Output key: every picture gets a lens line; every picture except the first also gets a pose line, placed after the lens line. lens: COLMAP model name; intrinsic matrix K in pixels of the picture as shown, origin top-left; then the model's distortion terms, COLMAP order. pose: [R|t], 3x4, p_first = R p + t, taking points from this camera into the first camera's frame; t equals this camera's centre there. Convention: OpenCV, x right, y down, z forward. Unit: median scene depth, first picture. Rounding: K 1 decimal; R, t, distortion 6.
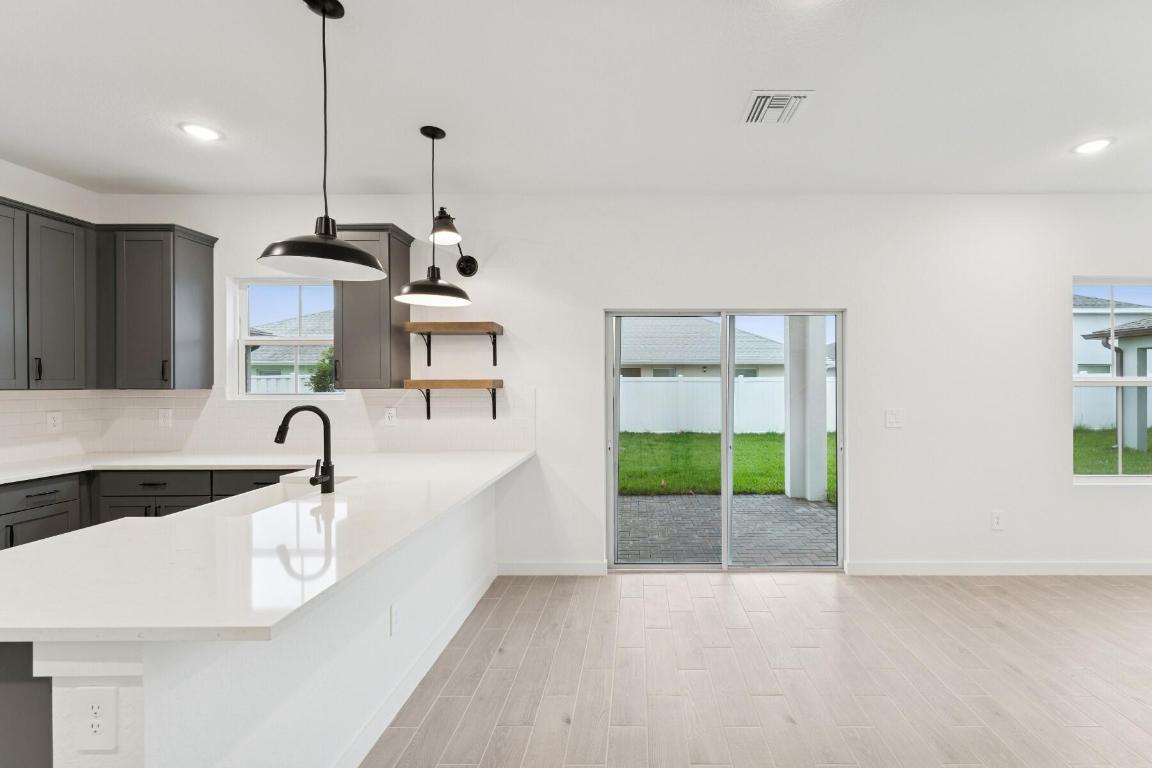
lens RADIAL K [[488.7, 0, 634.2], [0, 488.7, 384.1], [0, 0, 1]] dist [0.002074, 0.000199]
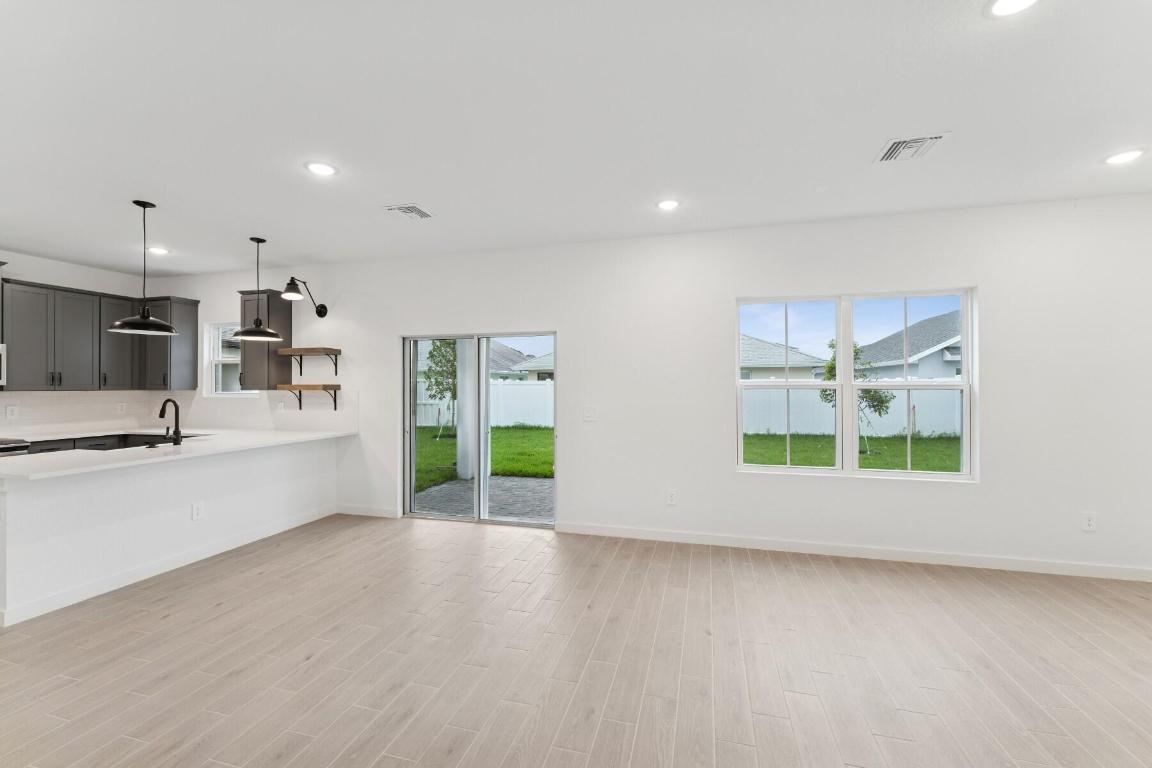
lens RADIAL K [[469.8, 0, 576.0], [0, 469.8, 384.0], [0, 0, 1]] dist [0.001401, 0.000087]
pose [[0.964165, -0.001395, -0.265298, 0.828790], [0.000395, 0.999993, -0.003820, -0.004800], [0.265302, 0.003579, 0.964159, -0.214348]]
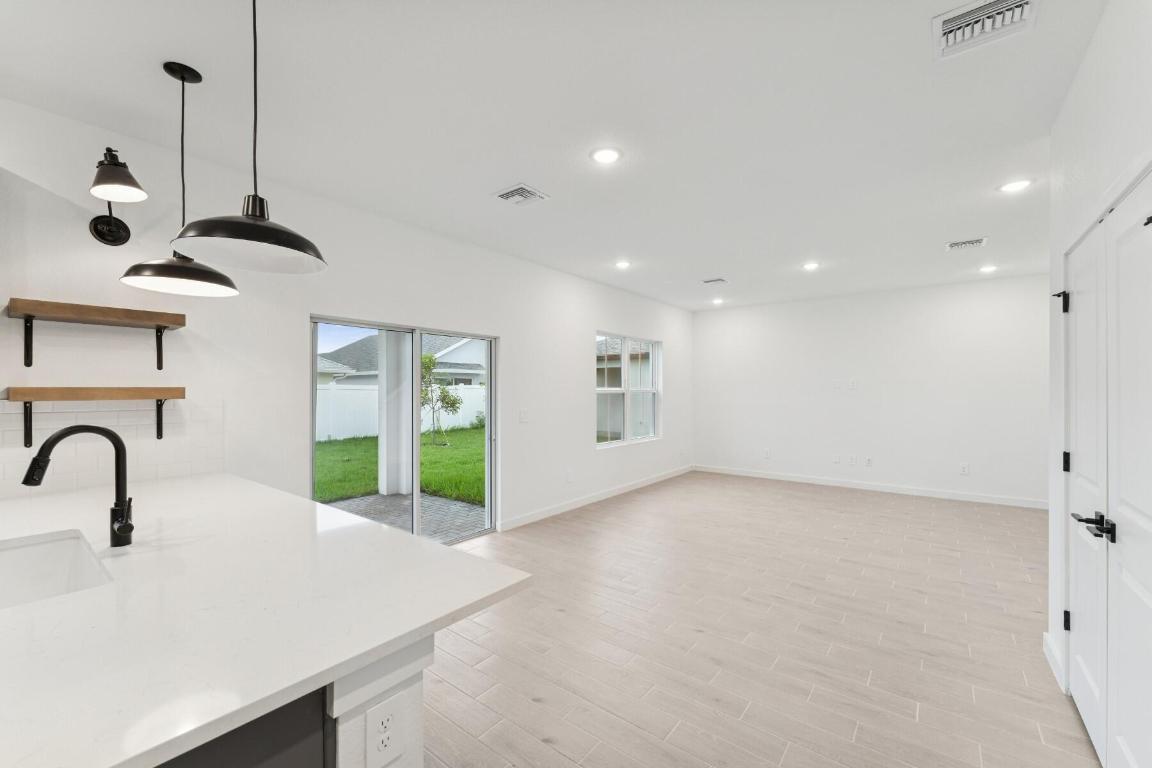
lens RADIAL K [[465.9, 0, 571.2], [0, 465.9, 392.5], [0, 0, 1]] dist [0.000290, 0.000045]
pose [[0.622621, -0.003416, 0.782516, -0.458041], [0.002558, 0.999994, 0.002329, -0.001481], [-0.782519, 0.000552, 0.622626, 0.035029]]
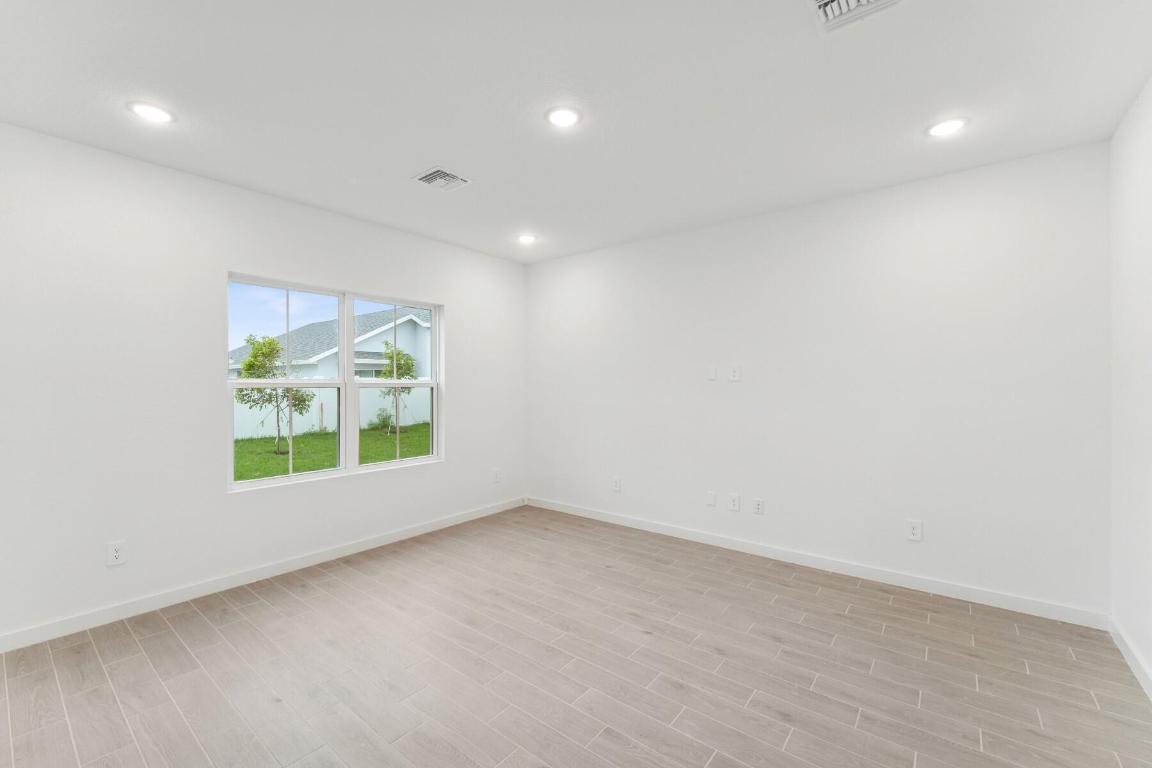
lens RADIAL K [[477.9, 0, 572.3], [0, 477.9, 387.1], [0, 0, 1]] dist [0.002869, 0.000079]
pose [[0.626181, -0.004532, 0.779665, 0.598620], [0.000937, 0.999987, 0.005060, -0.002633], [-0.779677, -0.002439, 0.626177, -0.092088]]
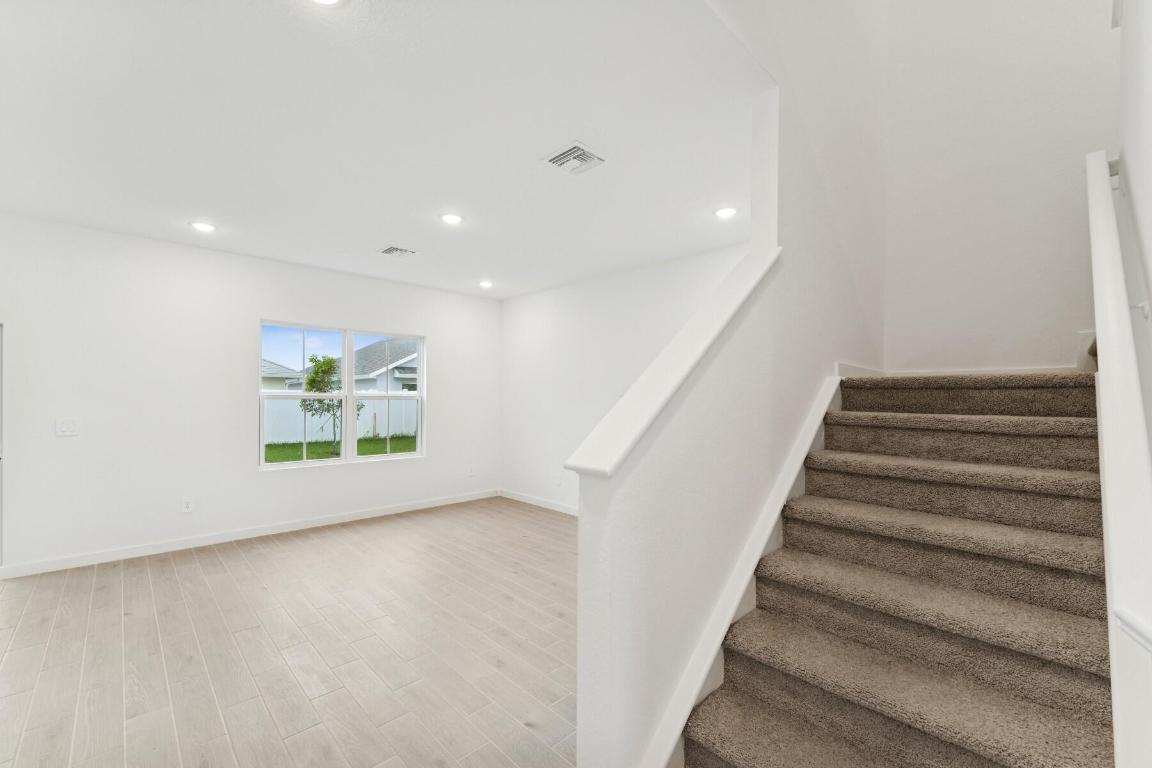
lens RADIAL K [[471.9, 0, 573.2], [0, 471.9, 403.5], [0, 0, 1]] dist [0.001580, 0.000209]
pose [[0.719467, -0.001096, 0.694526, 0.614835], [-0.008479, 0.999910, 0.010361, -0.004352], [-0.694475, -0.013344, 0.719393, -0.563642]]
